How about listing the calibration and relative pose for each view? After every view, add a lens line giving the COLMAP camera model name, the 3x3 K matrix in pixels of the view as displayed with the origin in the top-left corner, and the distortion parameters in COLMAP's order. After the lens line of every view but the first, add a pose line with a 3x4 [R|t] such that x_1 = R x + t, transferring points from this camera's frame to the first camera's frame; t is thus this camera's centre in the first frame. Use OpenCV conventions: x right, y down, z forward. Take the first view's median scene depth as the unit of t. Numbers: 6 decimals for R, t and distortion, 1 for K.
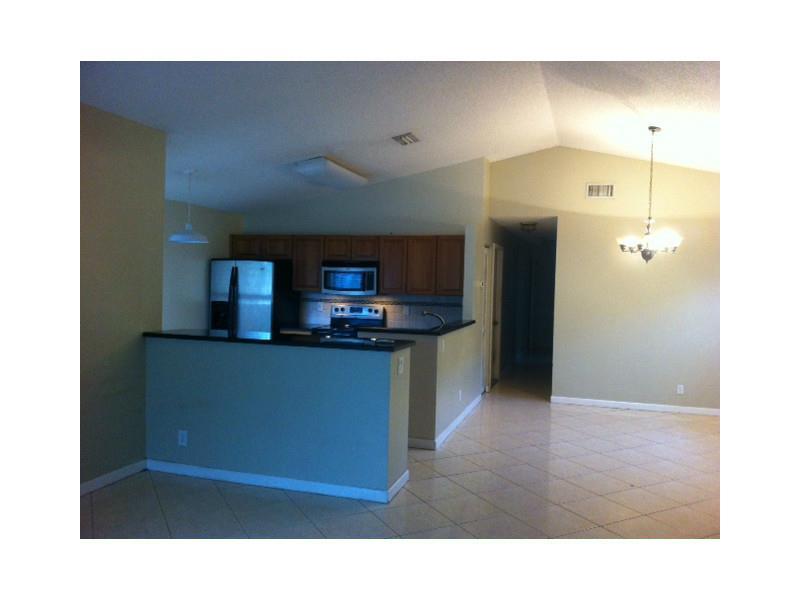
lens RADIAL K [[618.3, 0, 400.0], [0, 618.3, 300.0], [0, 0, 1]] dist [0.009770, -0.000900]
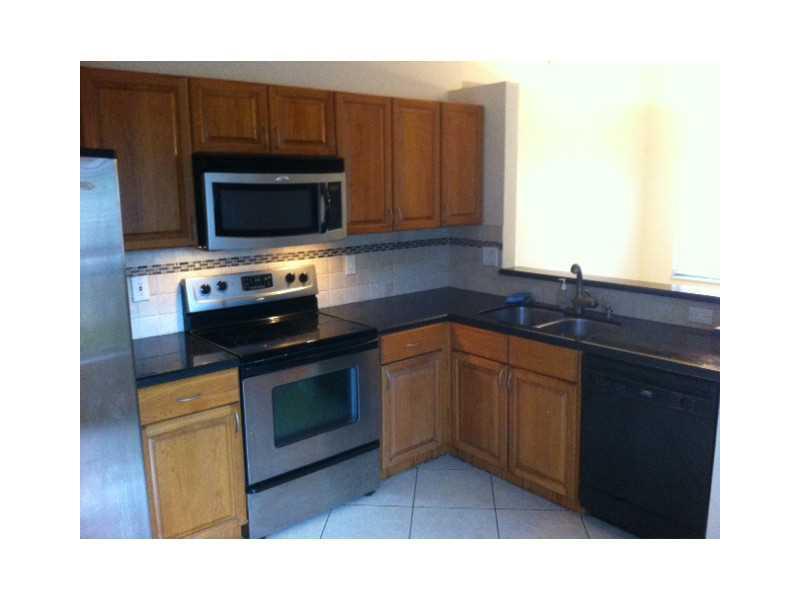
lens RADIAL K [[618.3, 0, 400.0], [0, 618.3, 300.0], [0, 0, 1]] dist [0.009770, -0.000900]
pose [[0.541059, -0.190091, 0.819219, -0.355244], [0.055898, 0.980094, 0.190502, -0.043755], [-0.839125, -0.057280, 0.540915, 0.720803]]
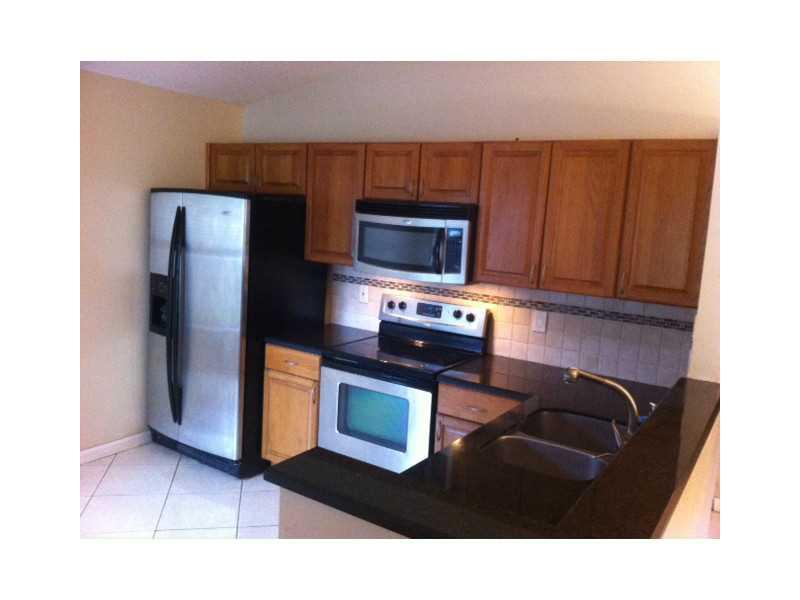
lens RADIAL K [[618.3, 0, 400.0], [0, 618.3, 300.0], [0, 0, 1]] dist [0.009770, -0.000900]
pose [[0.961920, 0.072062, -0.263662, 0.029233], [-0.046778, 0.993791, 0.100955, -0.037133], [0.269299, -0.084777, 0.959318, 0.565377]]
